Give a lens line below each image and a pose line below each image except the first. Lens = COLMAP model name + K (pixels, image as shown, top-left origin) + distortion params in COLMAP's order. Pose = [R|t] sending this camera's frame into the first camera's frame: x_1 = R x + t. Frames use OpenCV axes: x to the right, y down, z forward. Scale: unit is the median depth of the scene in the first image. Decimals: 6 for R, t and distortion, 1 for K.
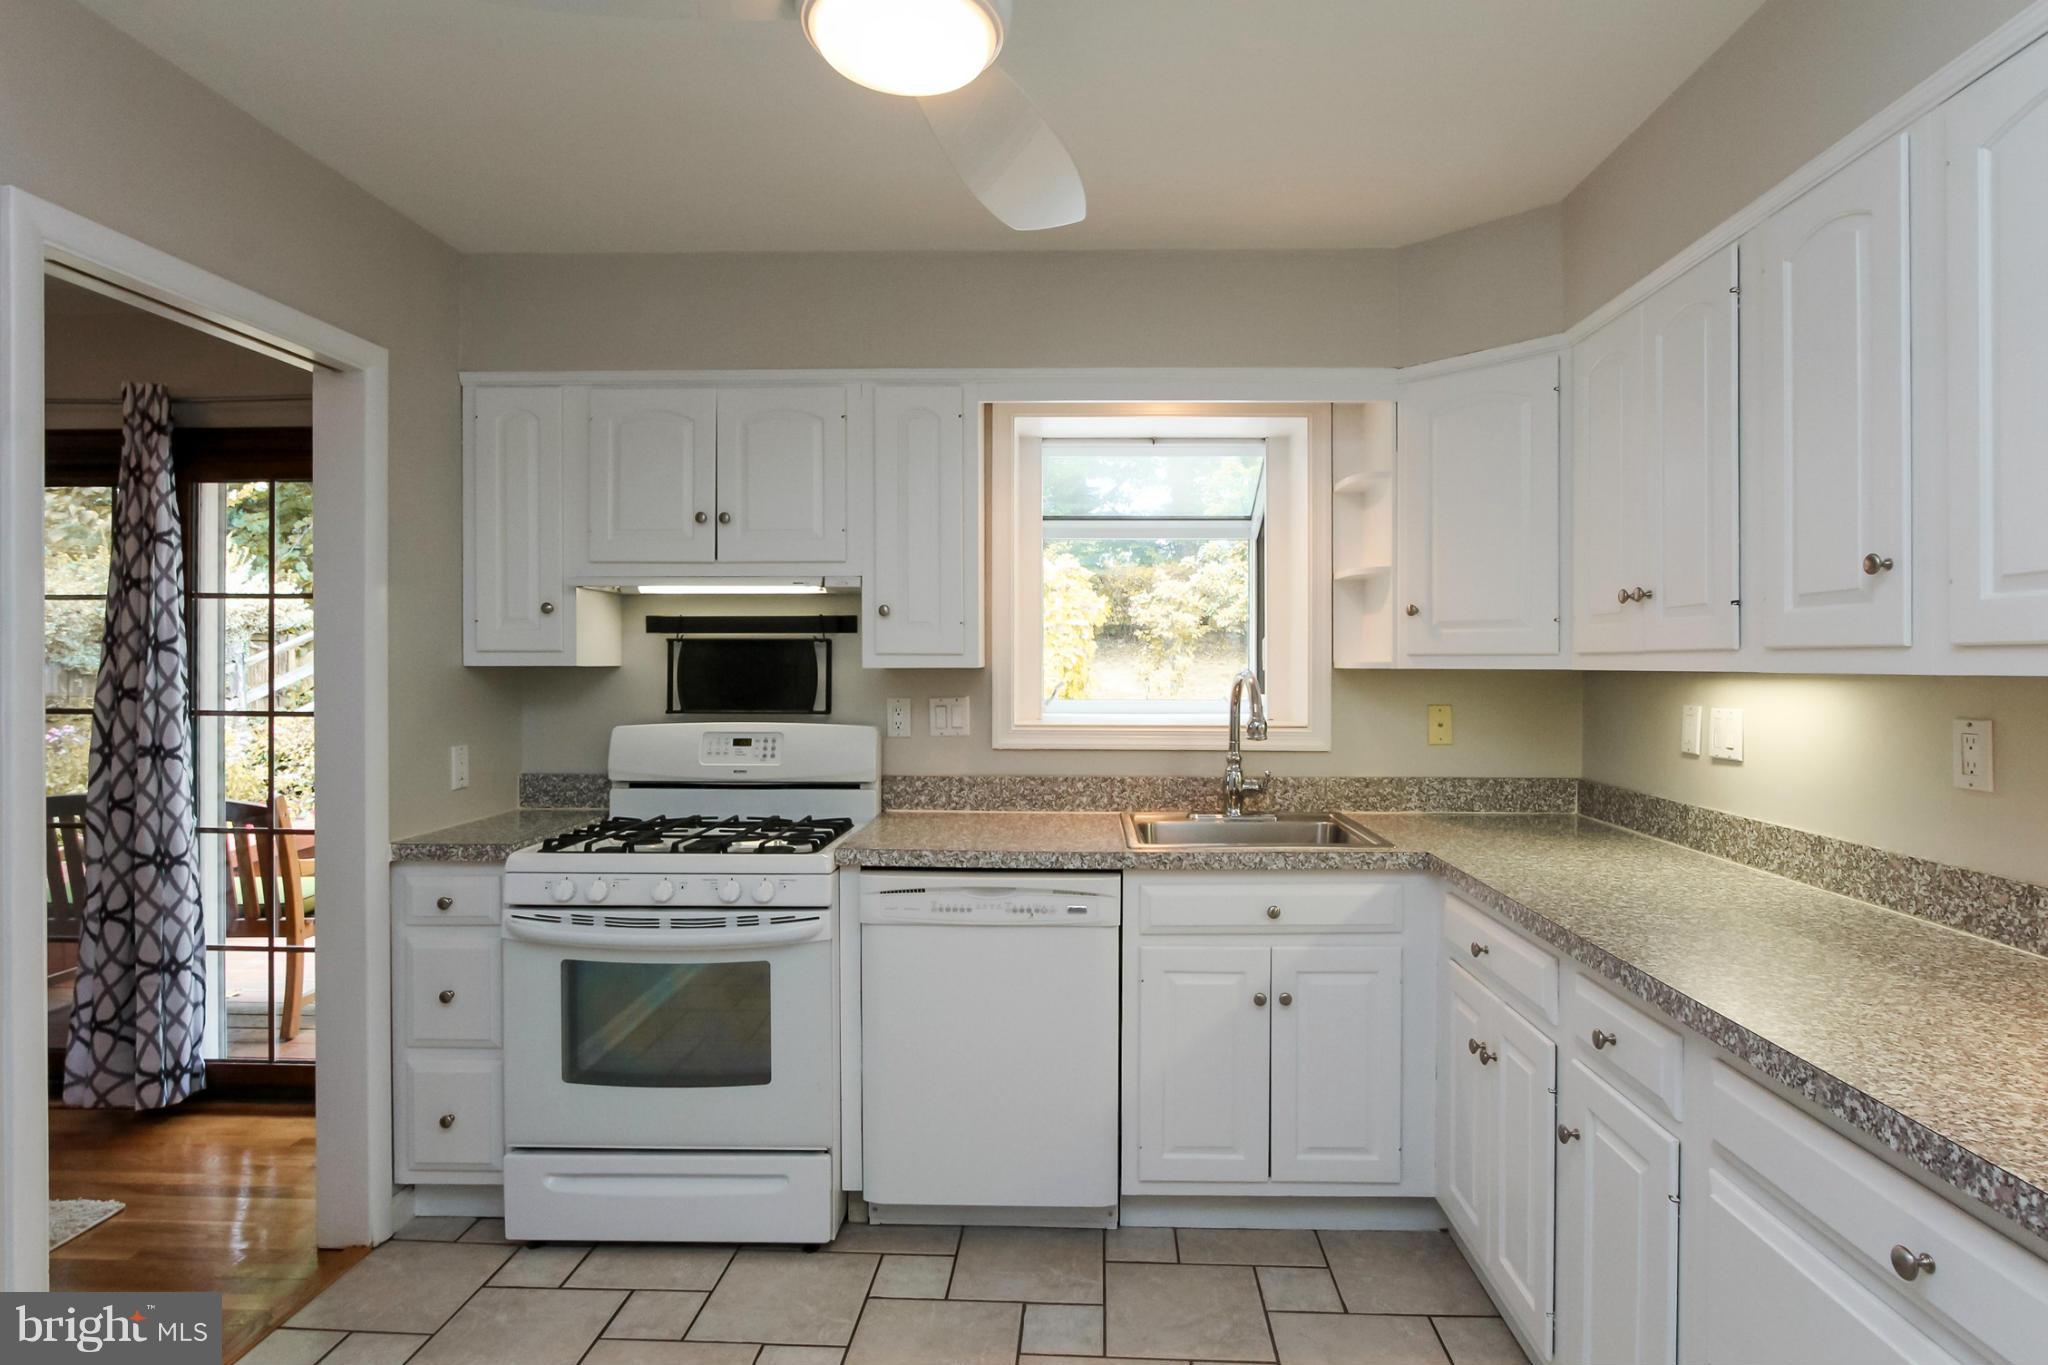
lens RADIAL K [[1063.6, 0, 1057.0], [0, 1063.6, 668.2], [0, 0, 1]] dist [-0.020988, 0.004205]
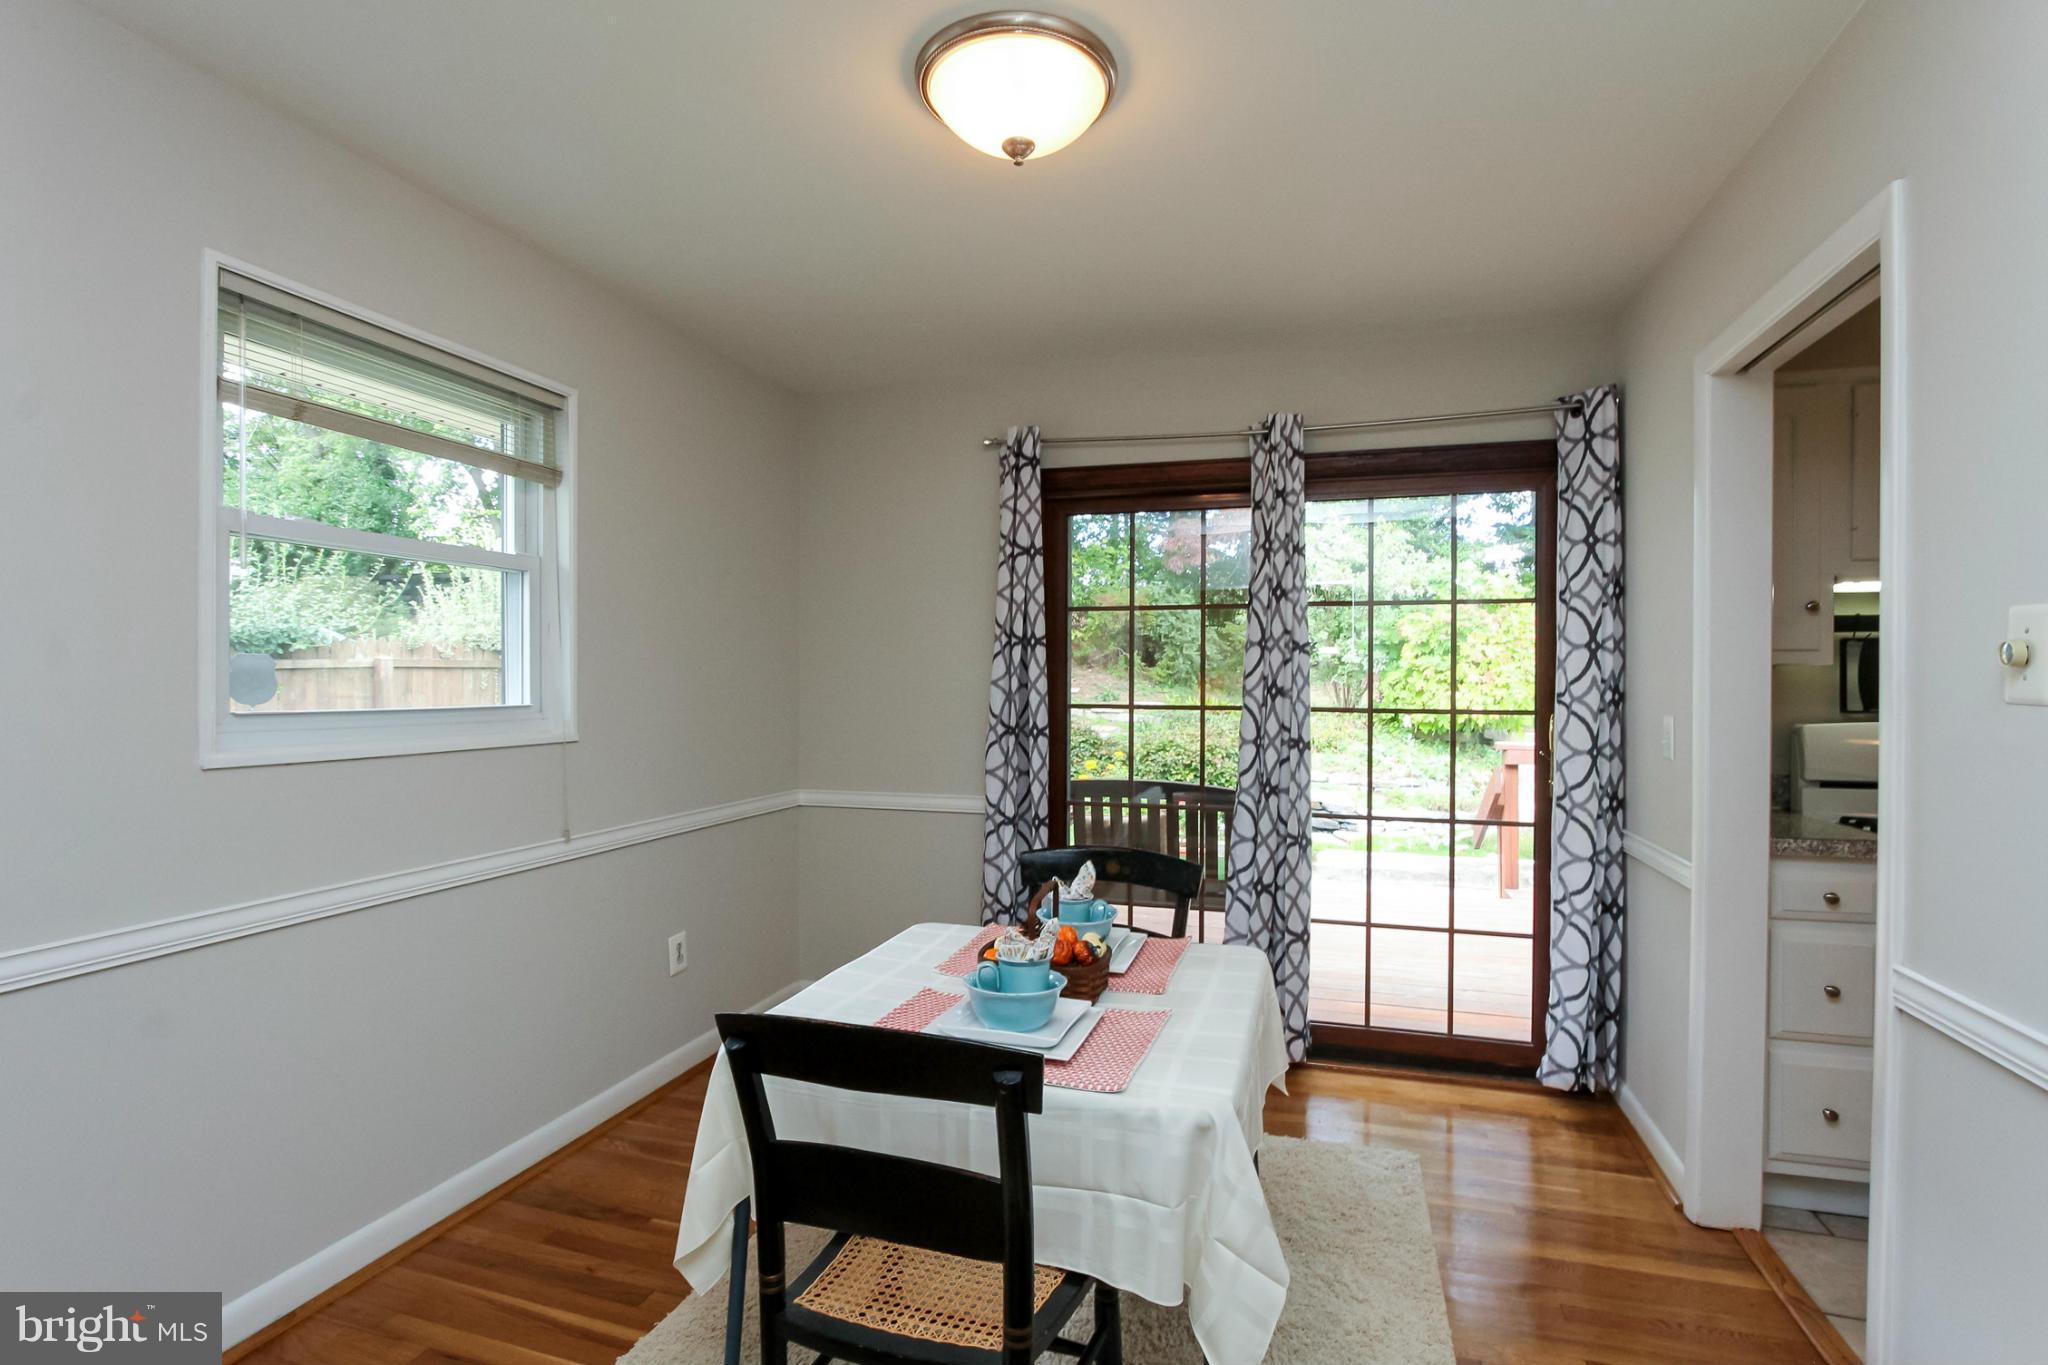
lens RADIAL K [[957.6, 0, 1039.5], [0, 957.6, 675.2], [0, 0, 1]] dist [-0.012154, 0.000579]
pose [[0.966523, -0.000194, -0.256579, -0.948737], [0.000424, 1.000000, 0.000843, 0.006606], [0.256579, -0.000924, 0.966523, -0.059035]]
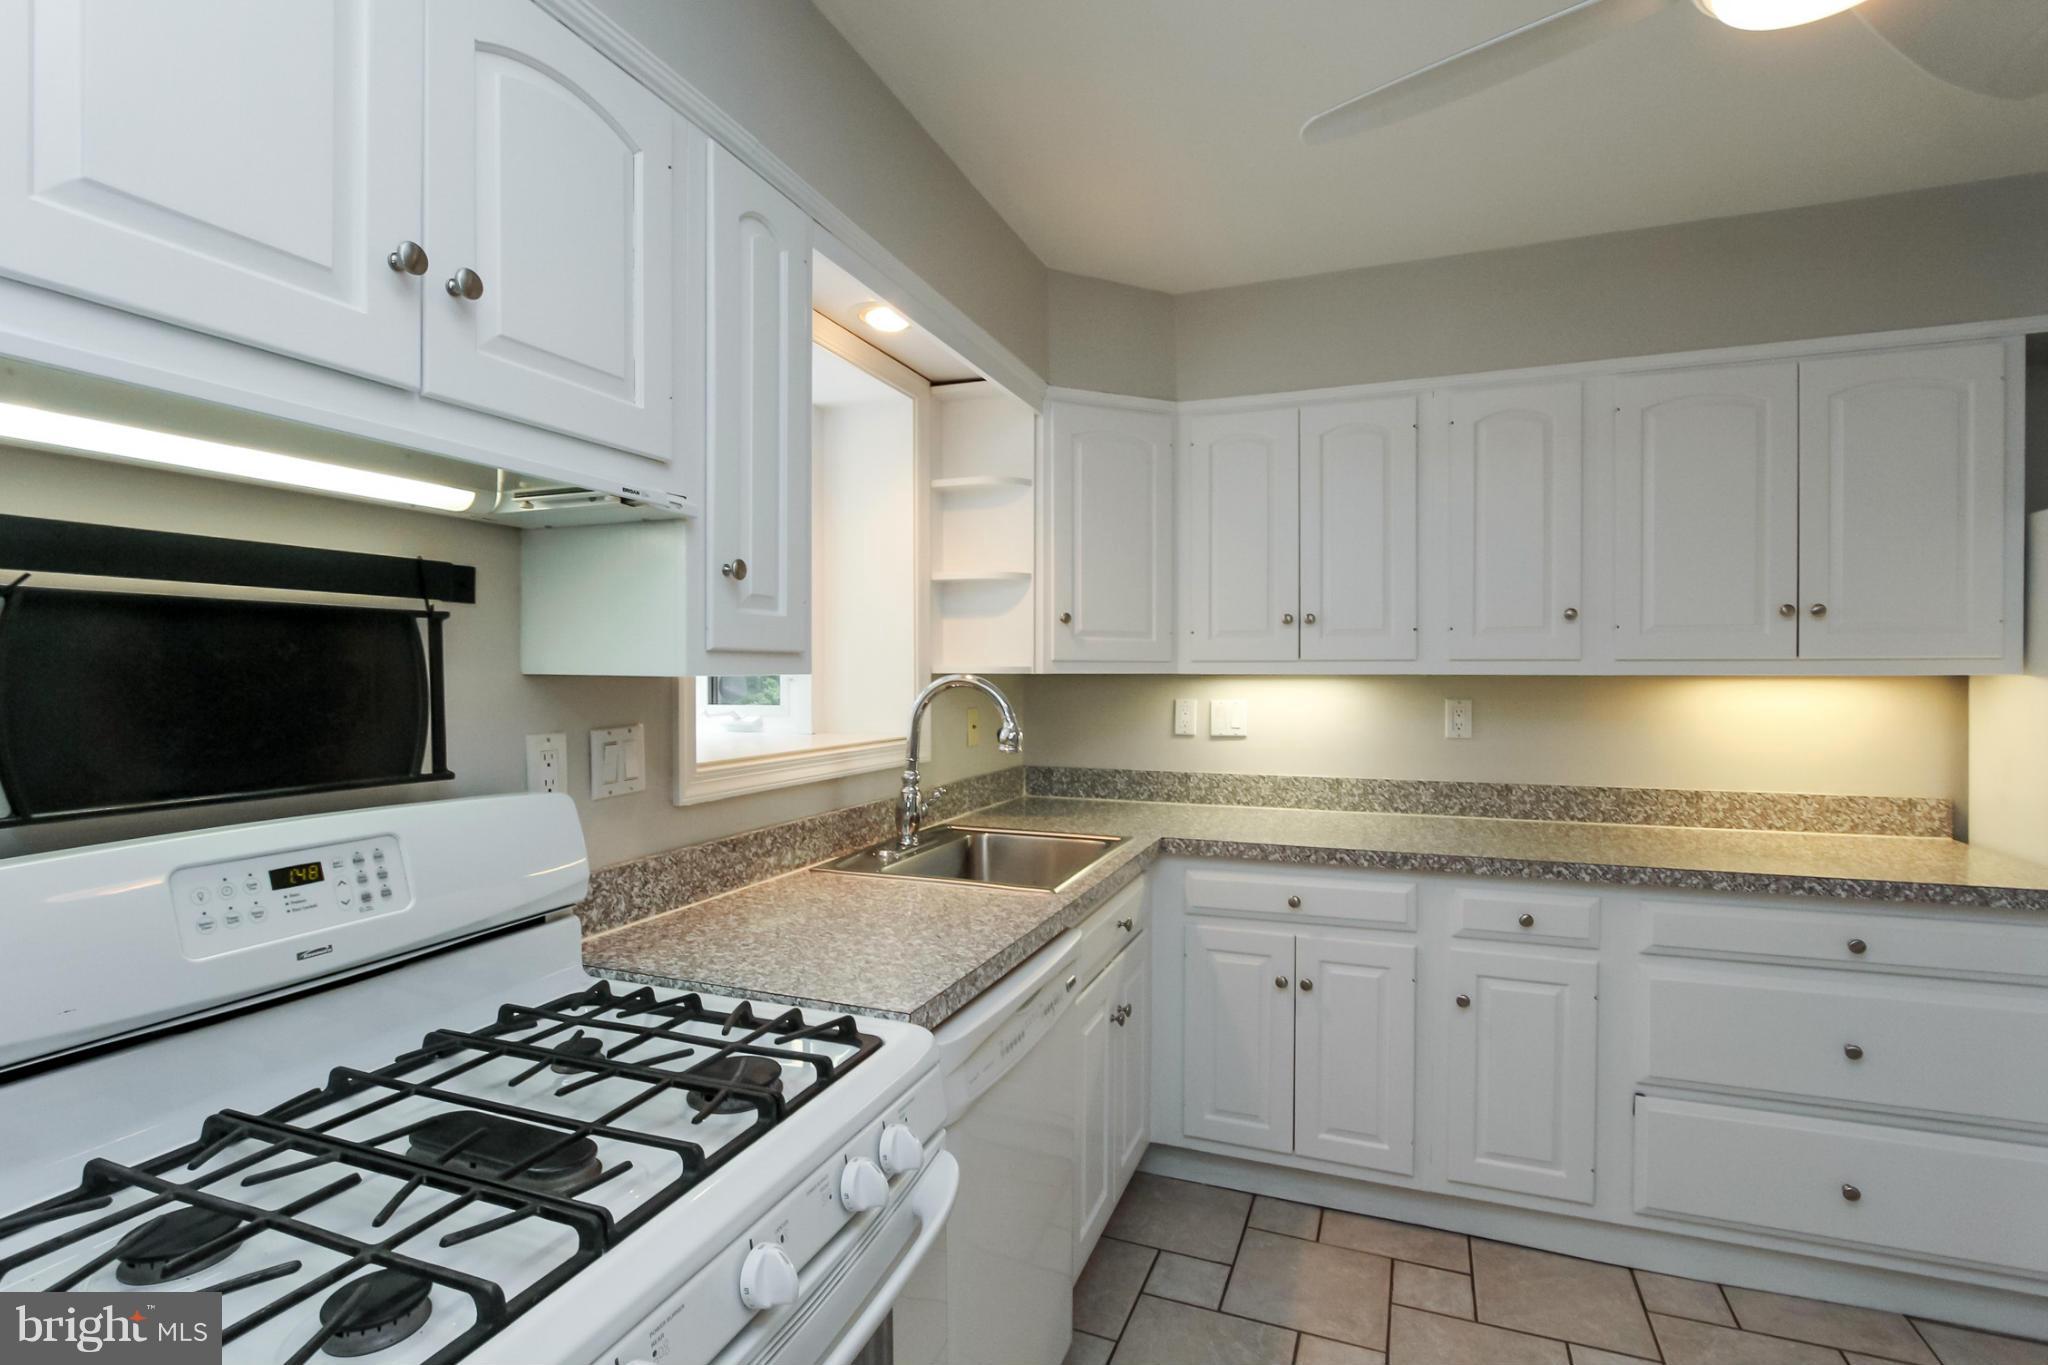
lens RADIAL K [[957.6, 0, 1031.3], [0, 957.6, 684.7], [0, 0, 1]] dist [-0.012154, 0.000579]
pose [[0.335820, -0.014990, 0.941807, -0.559528], [0.003335, 0.999886, 0.014725, -0.002333], [-0.941920, -0.001804, 0.335832, 0.681977]]
